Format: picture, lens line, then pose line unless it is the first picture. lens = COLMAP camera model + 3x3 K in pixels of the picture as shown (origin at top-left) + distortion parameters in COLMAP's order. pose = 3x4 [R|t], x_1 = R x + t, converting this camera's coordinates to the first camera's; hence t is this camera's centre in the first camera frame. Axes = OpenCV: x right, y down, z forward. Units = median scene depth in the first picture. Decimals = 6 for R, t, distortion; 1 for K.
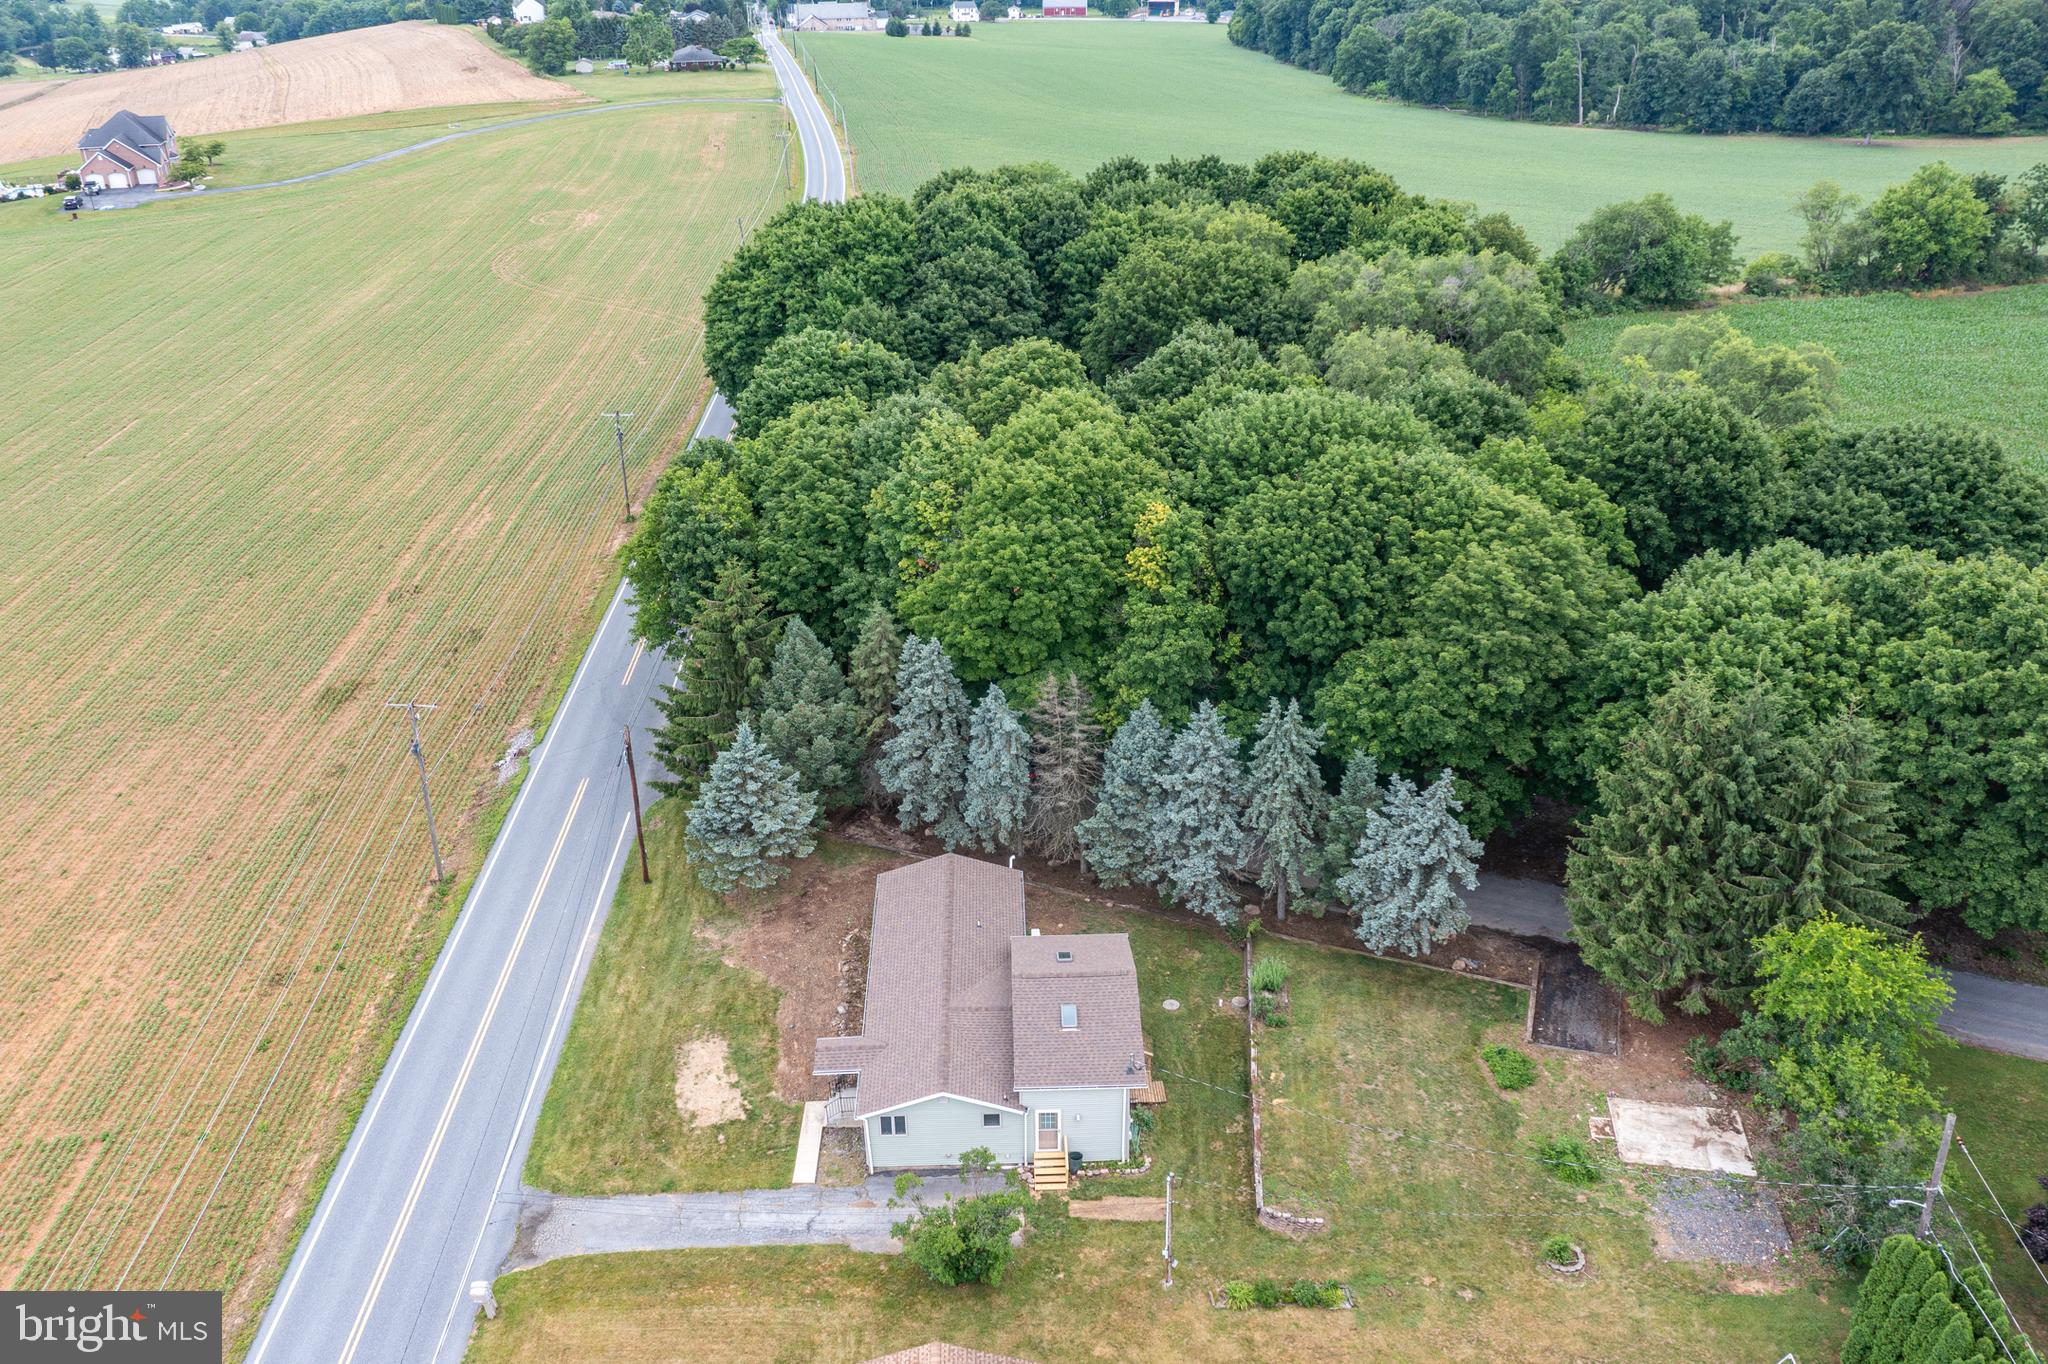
lens RADIAL K [[1629.9, 0, 1024.5], [0, 1629.9, 691.8], [0, 0, 1]] dist [-0.000425, -0.001134]
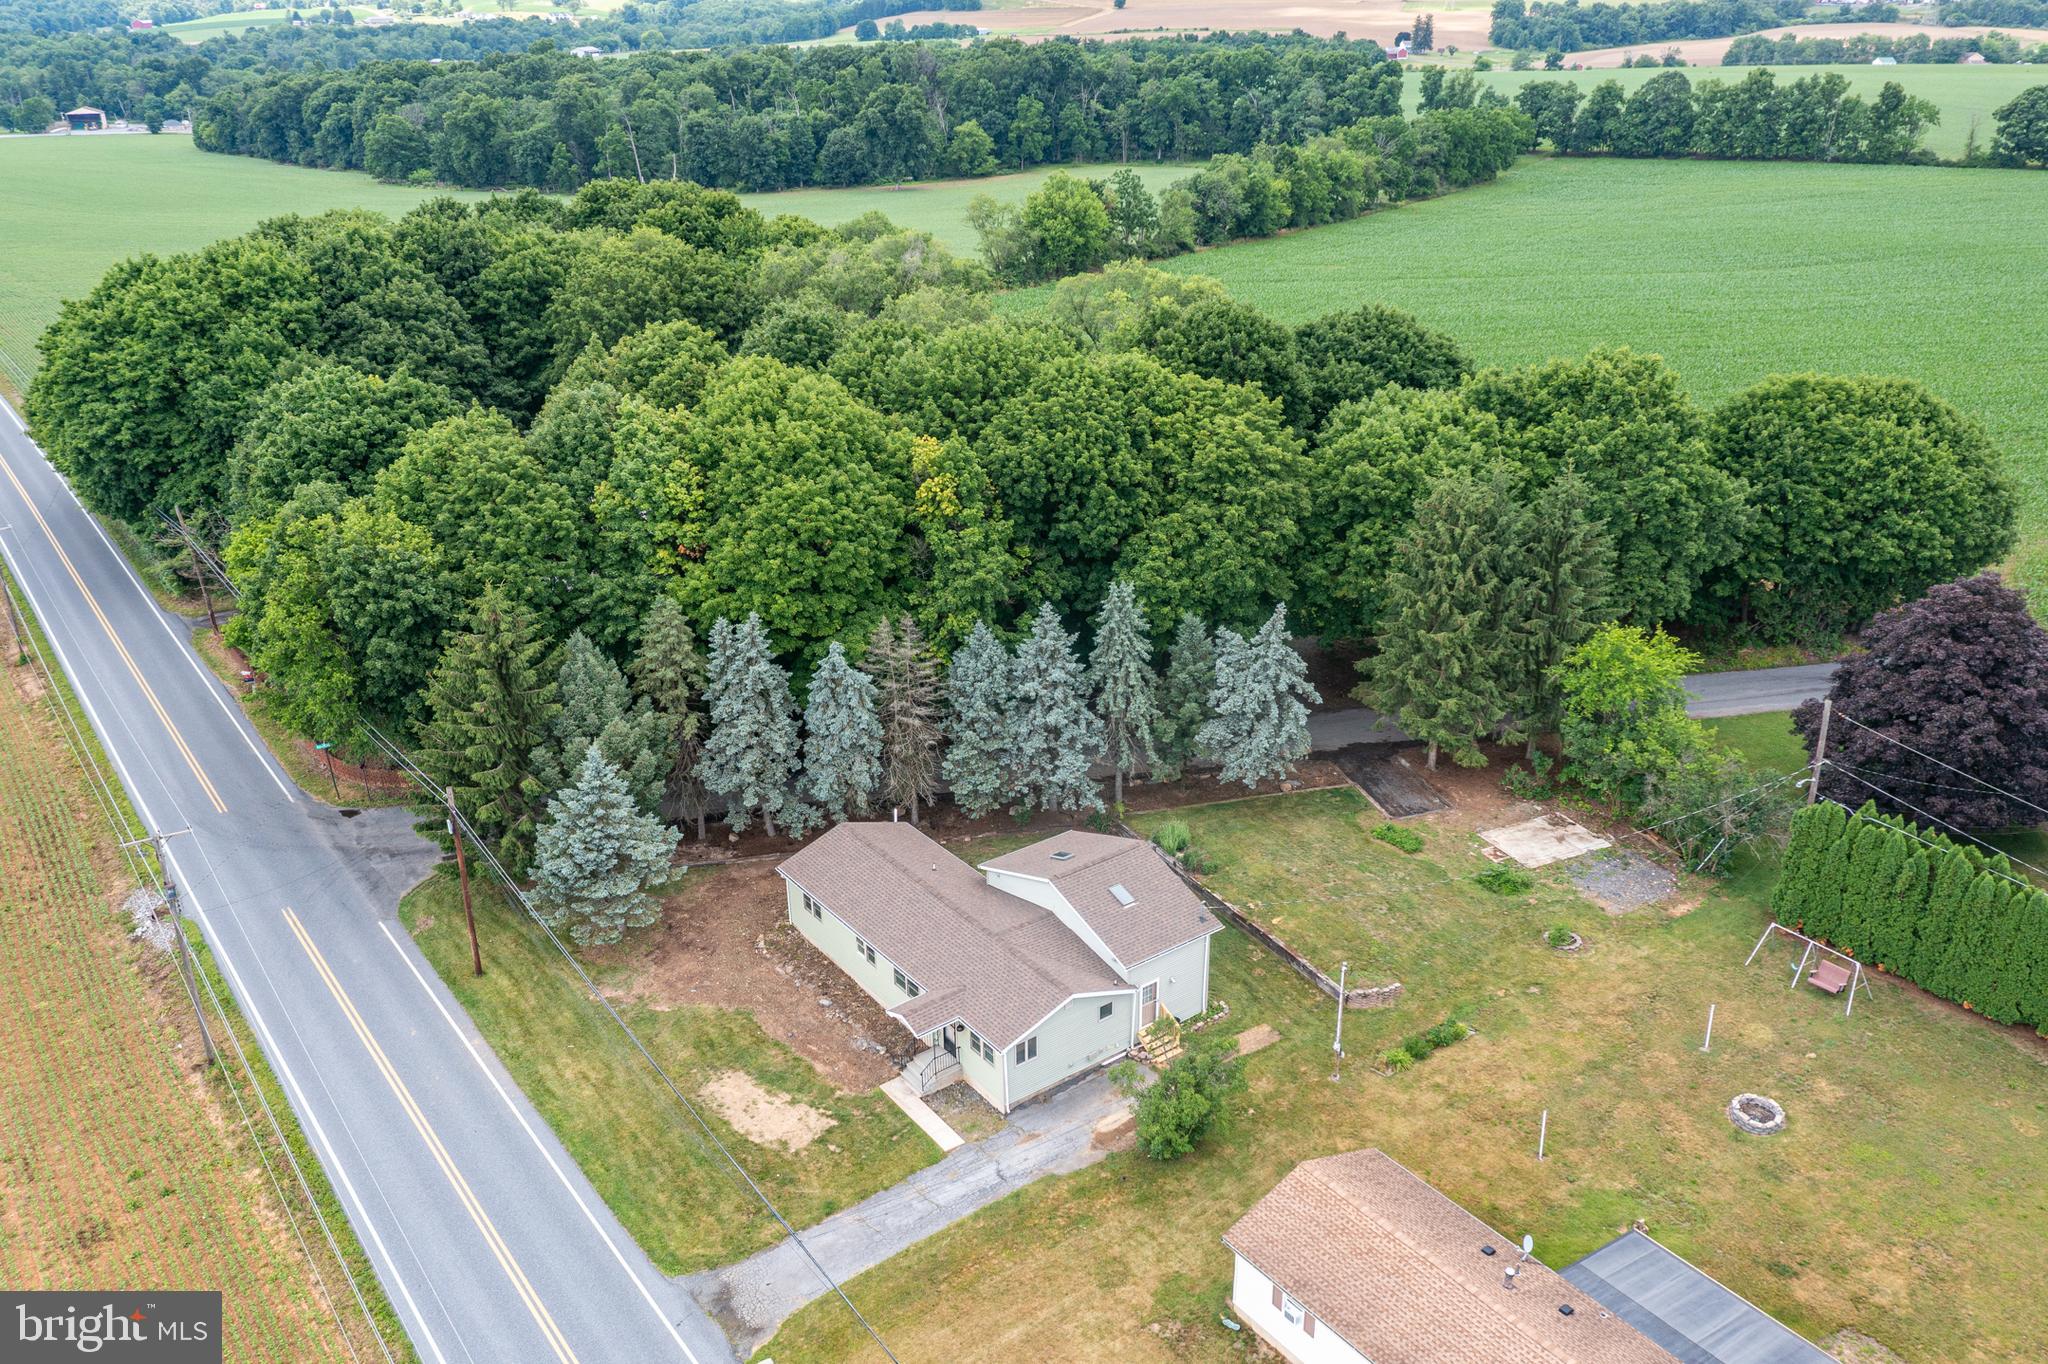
lens RADIAL K [[1629.9, 0, 1025.9], [0, 1629.9, 684.2], [0, 0, 1]] dist [-0.000425, -0.001134]
pose [[0.815877, -0.227472, 0.531603, -0.441709], [0.260672, 0.965340, 0.013001, 0.036332], [-0.516135, 0.127967, 0.846894, 0.128145]]
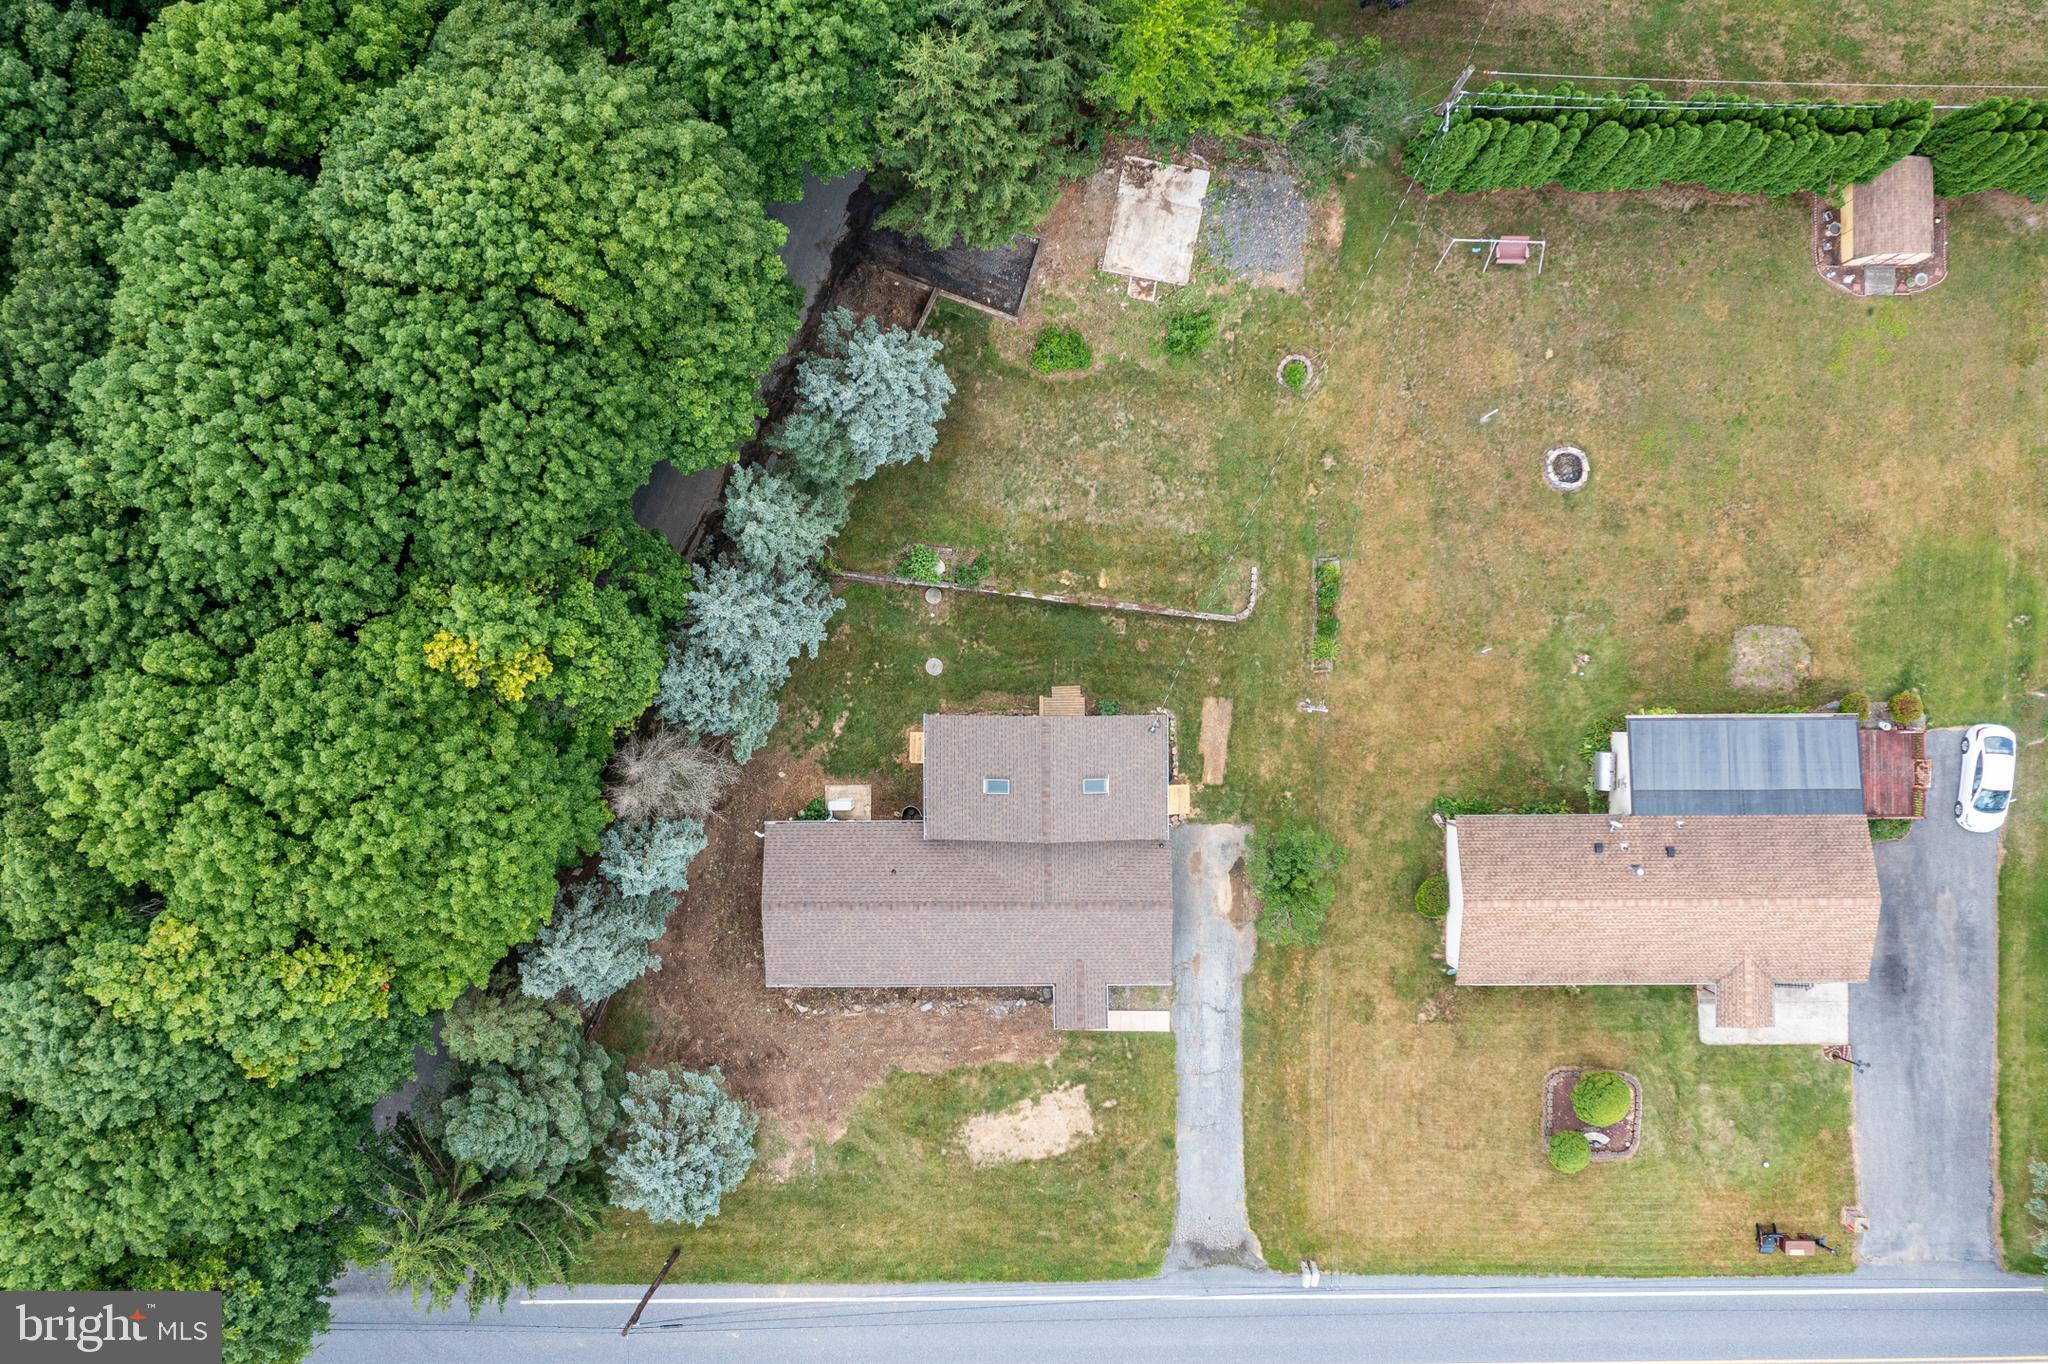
lens RADIAL K [[1629.9, 0, 1023.8], [0, 1629.9, 682.9], [0, 0, 1]] dist [-0.000425, -0.001134]
pose [[0.018595, -0.999740, 0.013202, 0.064344], [0.468010, 0.020372, 0.883488, -0.600238], [-0.883528, -0.010249, 0.468267, 0.467981]]
